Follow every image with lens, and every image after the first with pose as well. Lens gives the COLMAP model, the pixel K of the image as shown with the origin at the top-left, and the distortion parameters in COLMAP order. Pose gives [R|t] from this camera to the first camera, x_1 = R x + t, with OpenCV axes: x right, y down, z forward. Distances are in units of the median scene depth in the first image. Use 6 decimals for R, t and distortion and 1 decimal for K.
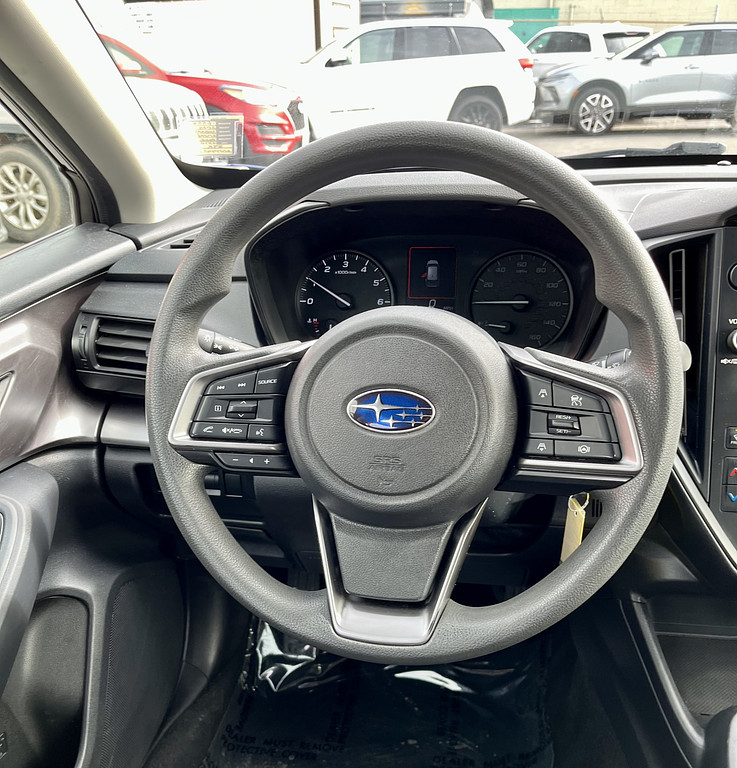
lens RADIAL K [[775.7, 0, 367.2], [0, 775.7, 462.0], [0, 0, 1]] dist [0.058577, -0.164514]
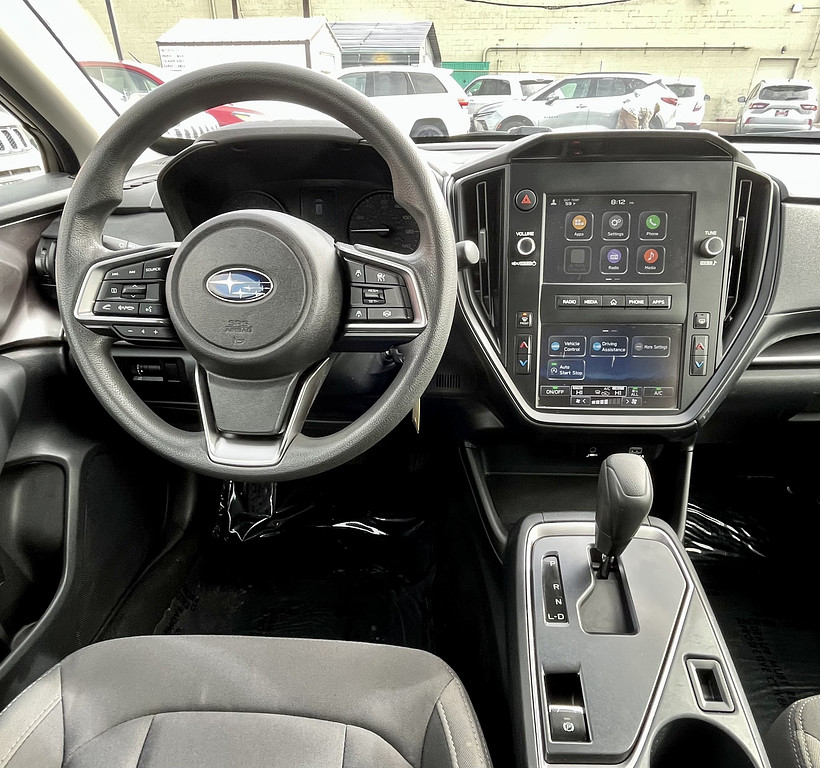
lens RADIAL K [[564.0, 0, 411.6], [0, 564.0, 416.2], [0, 0, 1]] dist [-0.005953, -0.004578]
pose [[0.994860, -0.024979, 0.098133, 0.196804], [0.021262, 0.999023, 0.038744, 0.110515], [-0.099005, -0.036458, 0.994419, 0.019195]]
